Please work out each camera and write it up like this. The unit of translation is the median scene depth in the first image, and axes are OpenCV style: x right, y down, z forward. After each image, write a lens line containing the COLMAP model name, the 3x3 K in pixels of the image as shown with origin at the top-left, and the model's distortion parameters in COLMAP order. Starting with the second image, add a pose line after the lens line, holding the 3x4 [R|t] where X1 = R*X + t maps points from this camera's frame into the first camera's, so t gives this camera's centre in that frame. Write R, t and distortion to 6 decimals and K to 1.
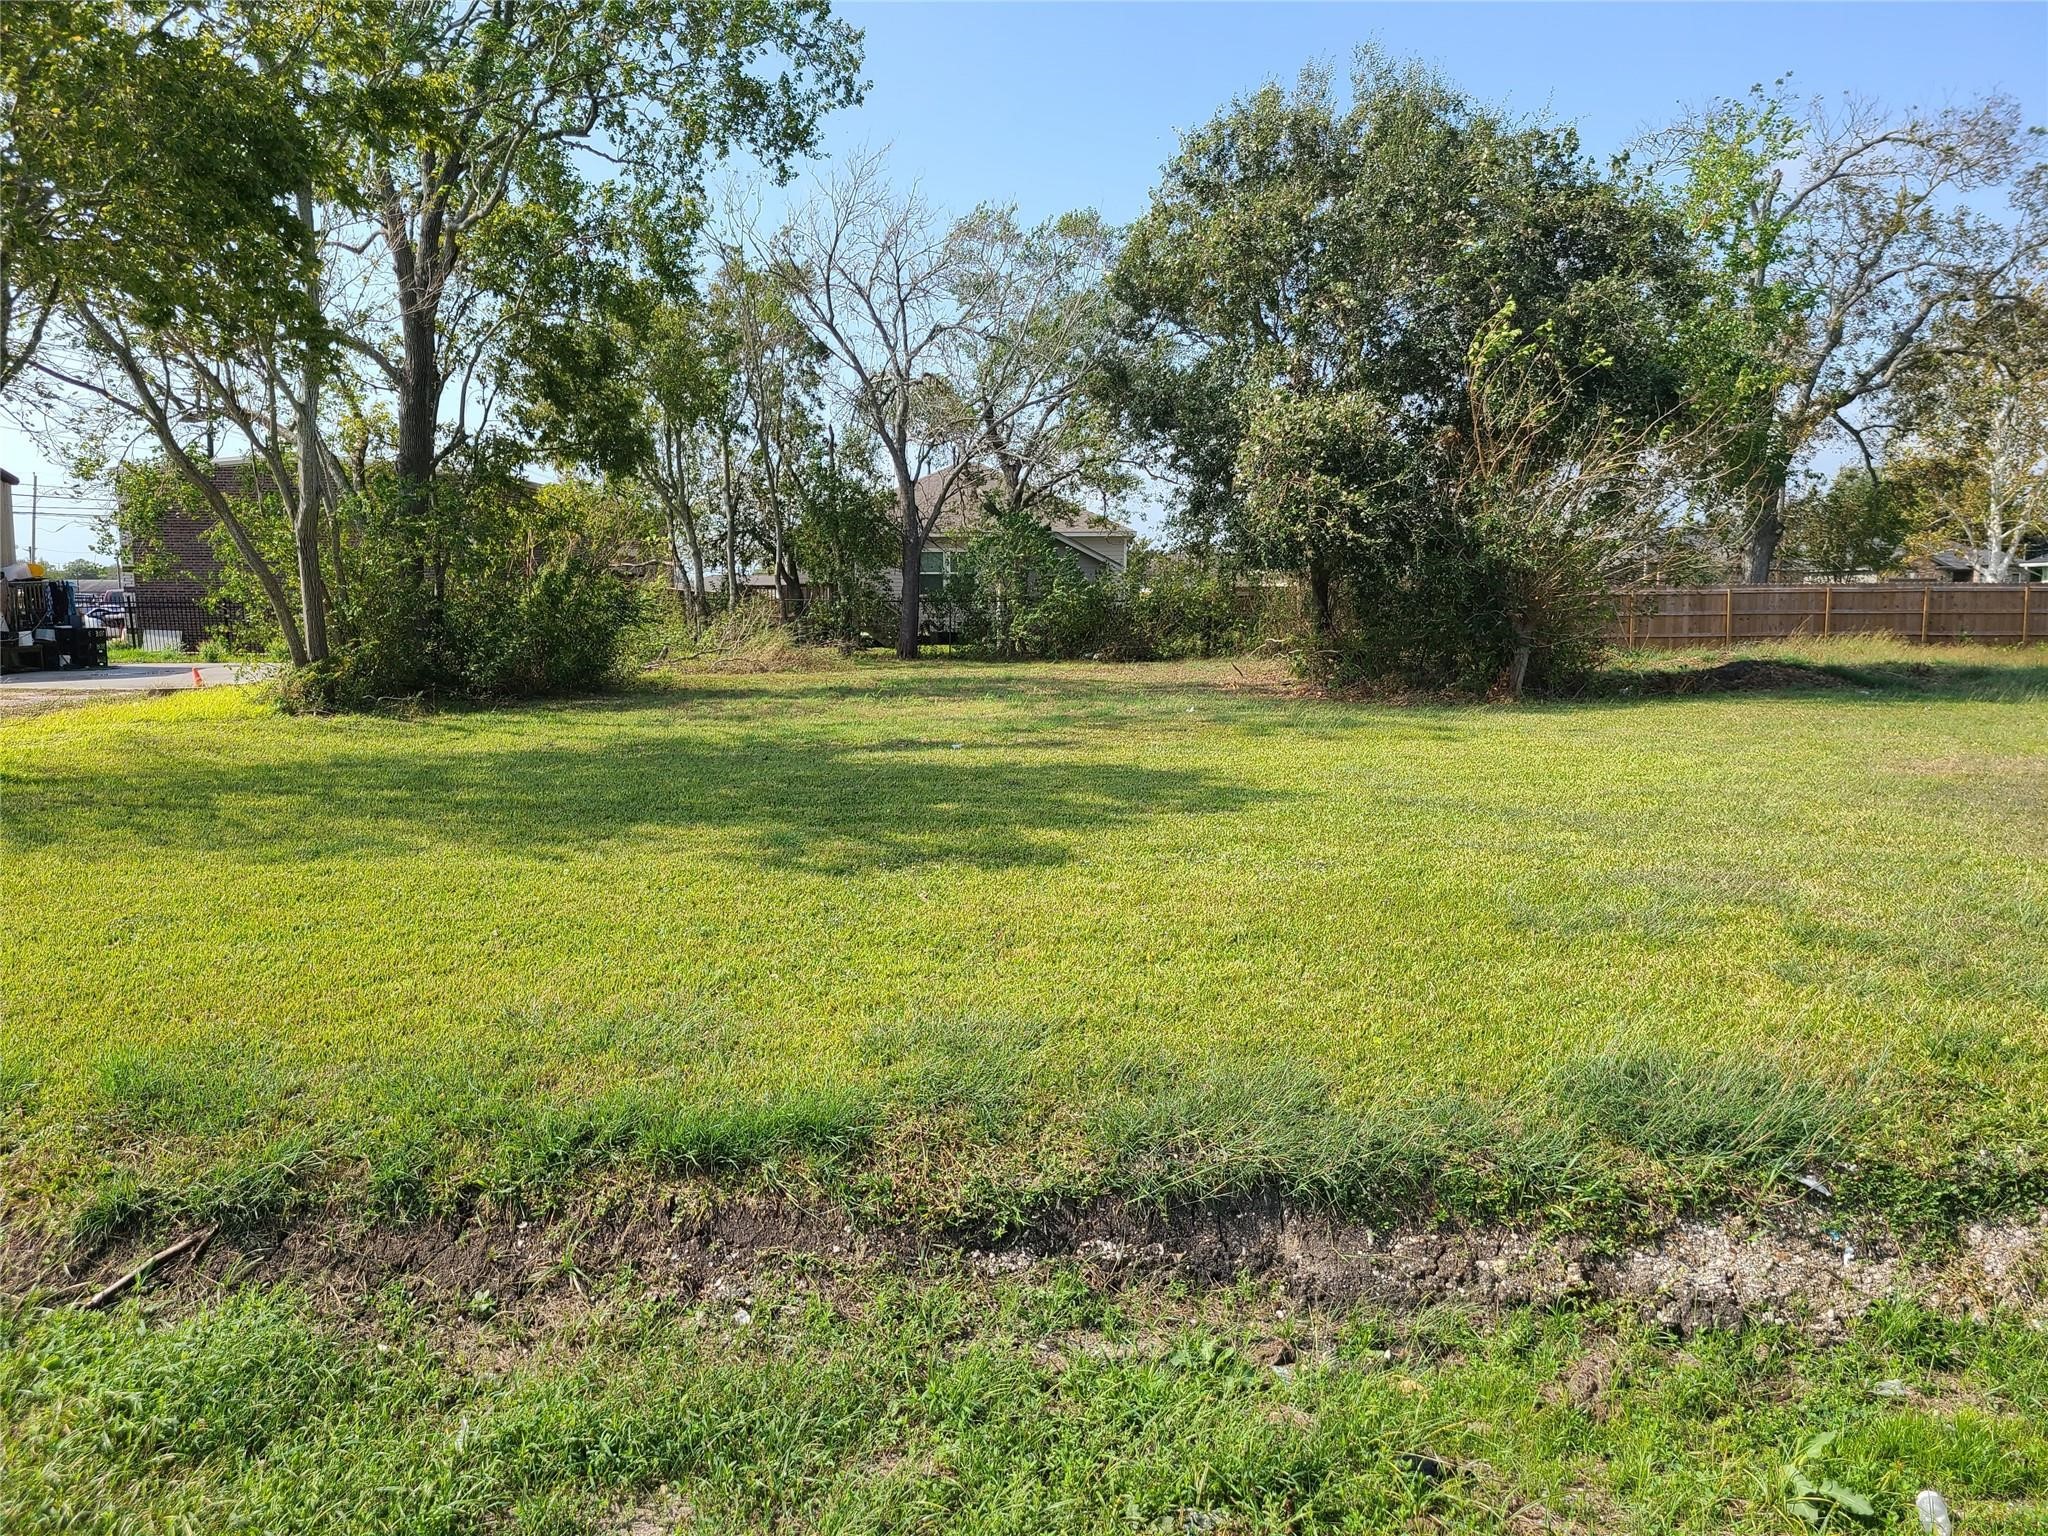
lens RADIAL K [[1556.2, 0, 1012.5], [0, 1556.2, 800.2], [0, 0, 1]] dist [0.052578, -0.032914]
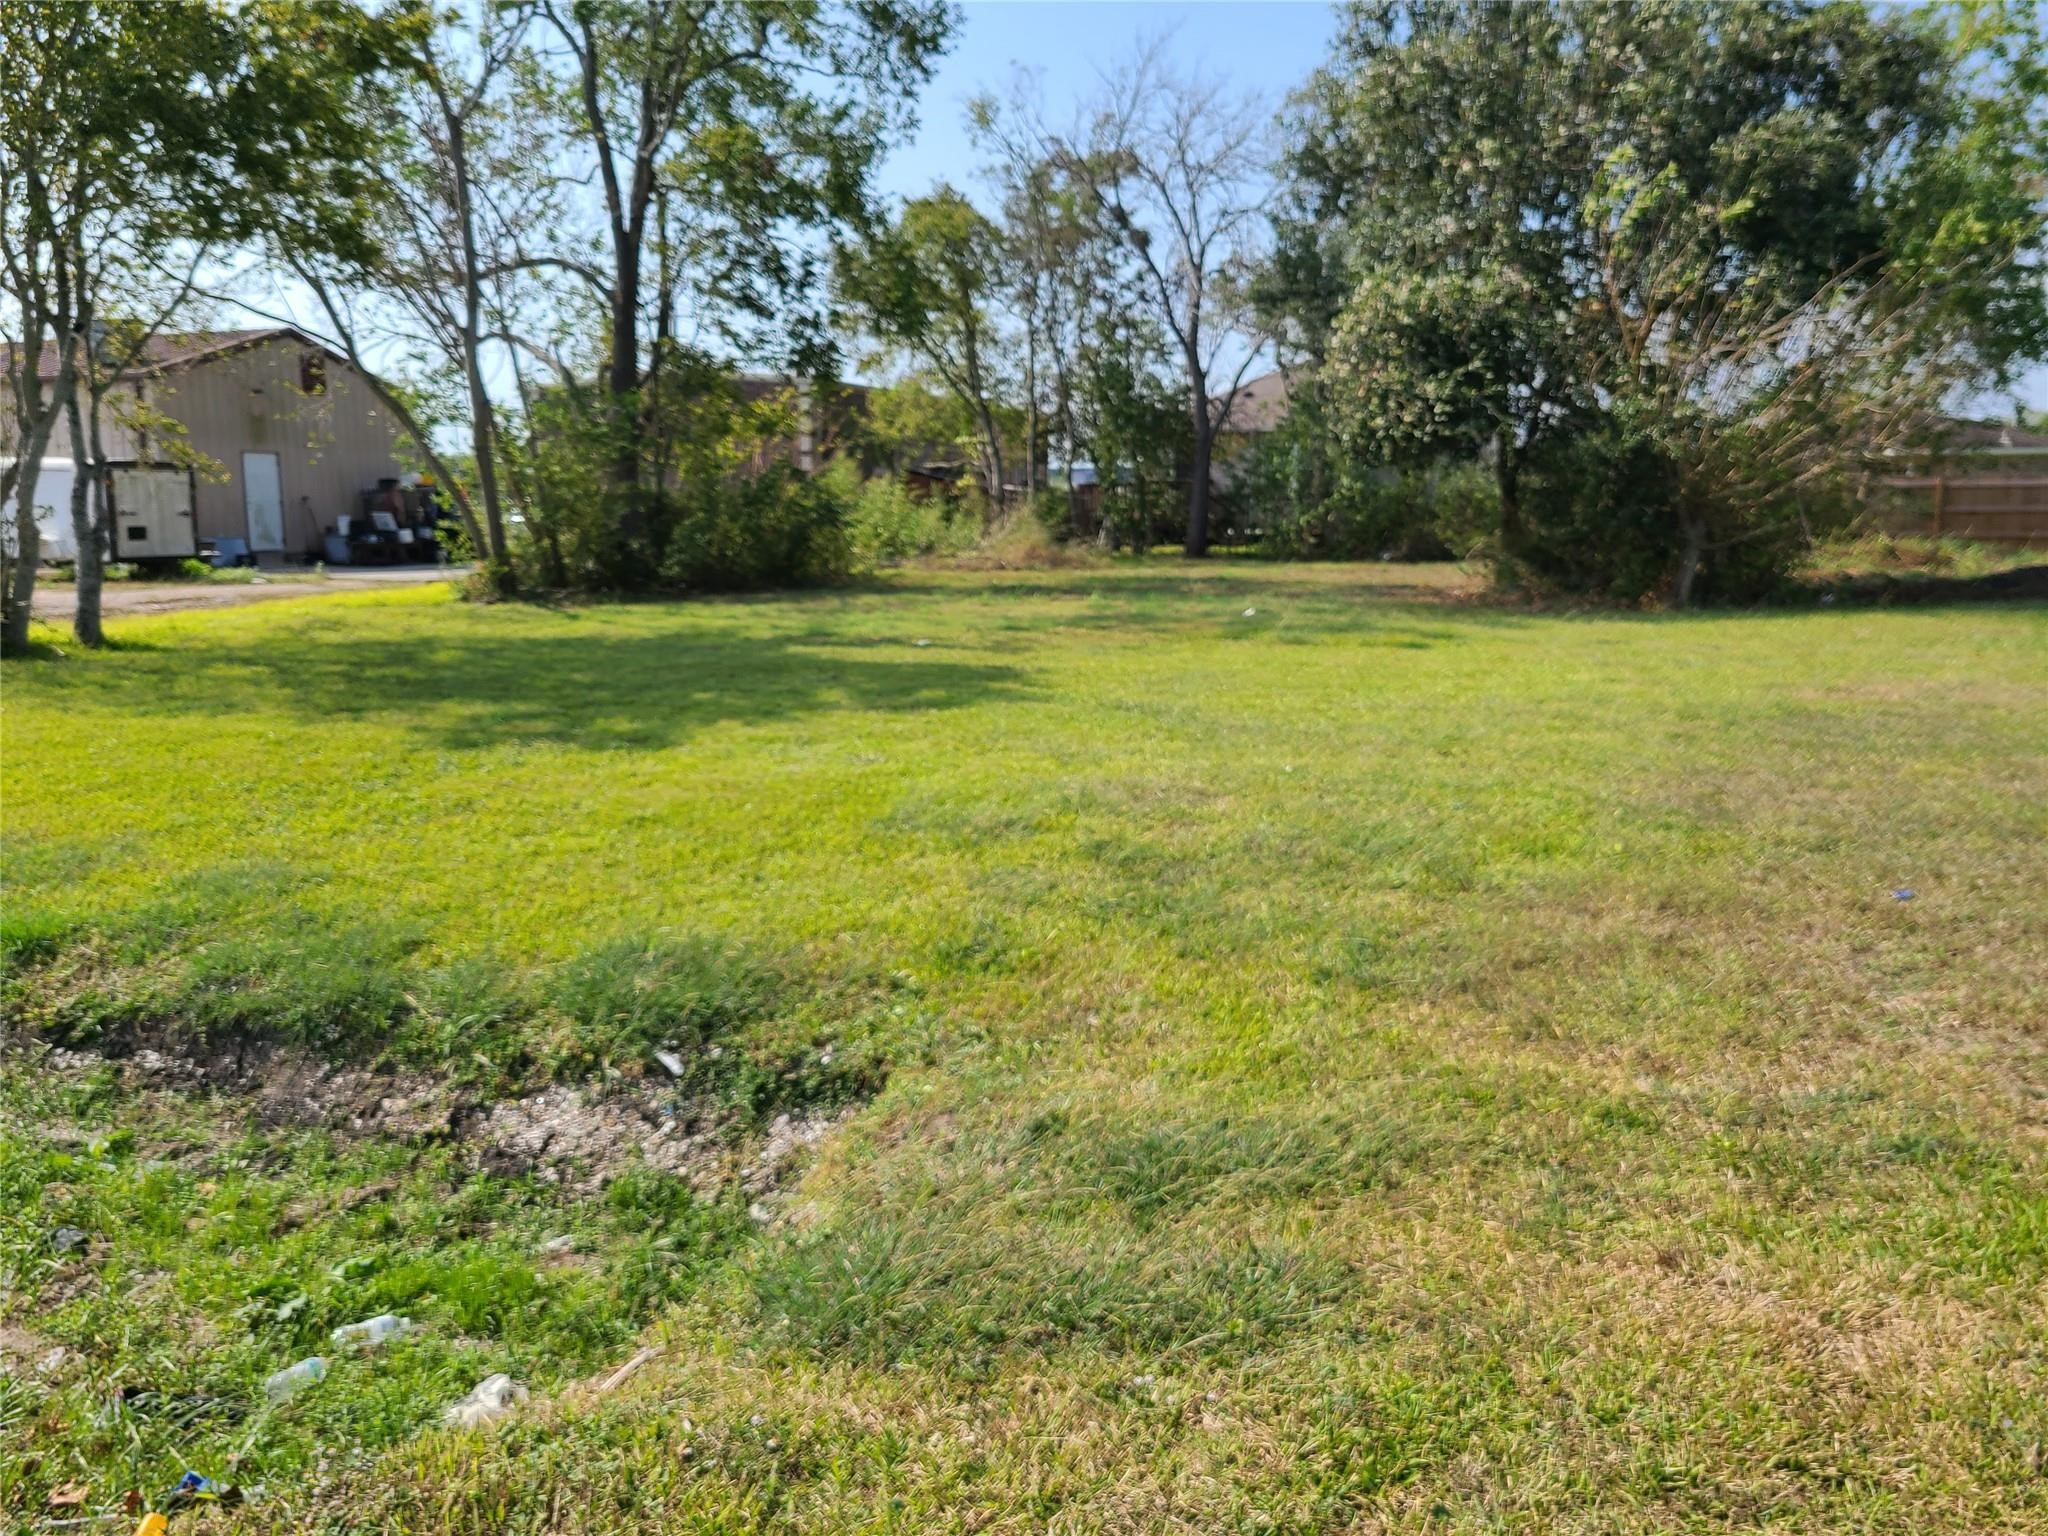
lens RADIAL K [[1594.7, 0, 1015.9], [0, 1594.7, 770.3], [0, 0, 1]] dist [0.048953, -0.043352]
pose [[0.947940, 0.049375, -0.314598, 0.279788], [-0.036150, 0.998206, 0.047736, -0.002600], [0.316391, -0.033878, 0.948024, 0.017937]]
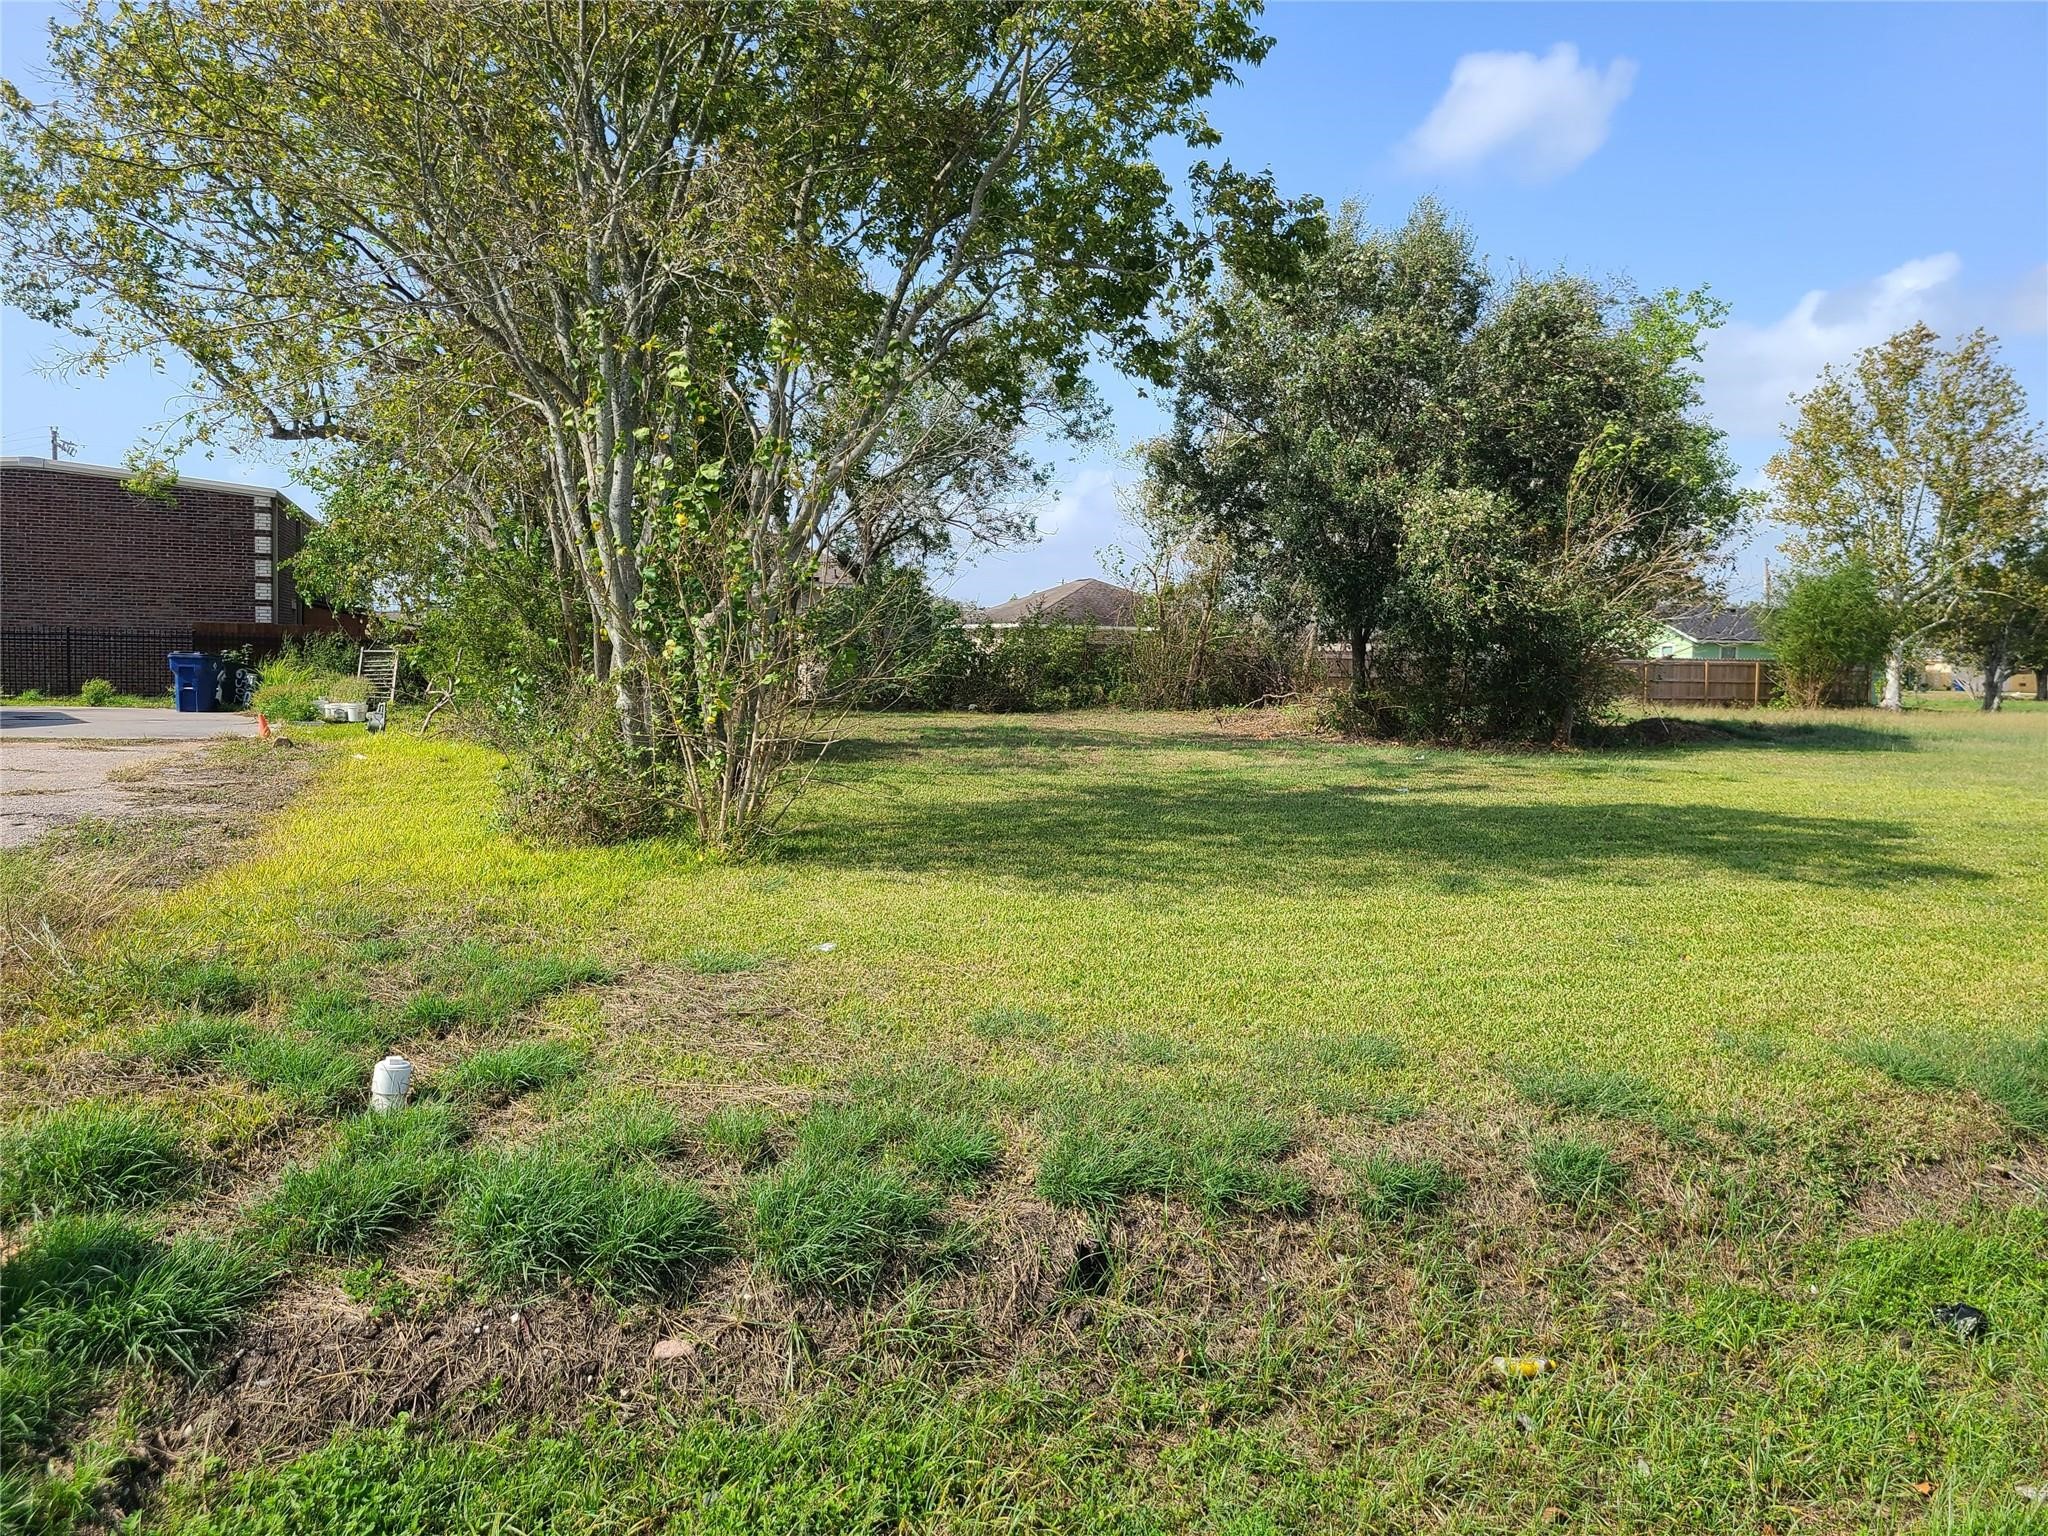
lens RADIAL K [[1556.2, 0, 1012.5], [0, 1556.2, 800.2], [0, 0, 1]] dist [0.052578, -0.032914]
pose [[0.931492, -0.012922, 0.363532, -0.558835], [0.023216, 0.999443, -0.023963, -0.006732], [-0.363020, 0.030761, 0.931273, 0.027117]]
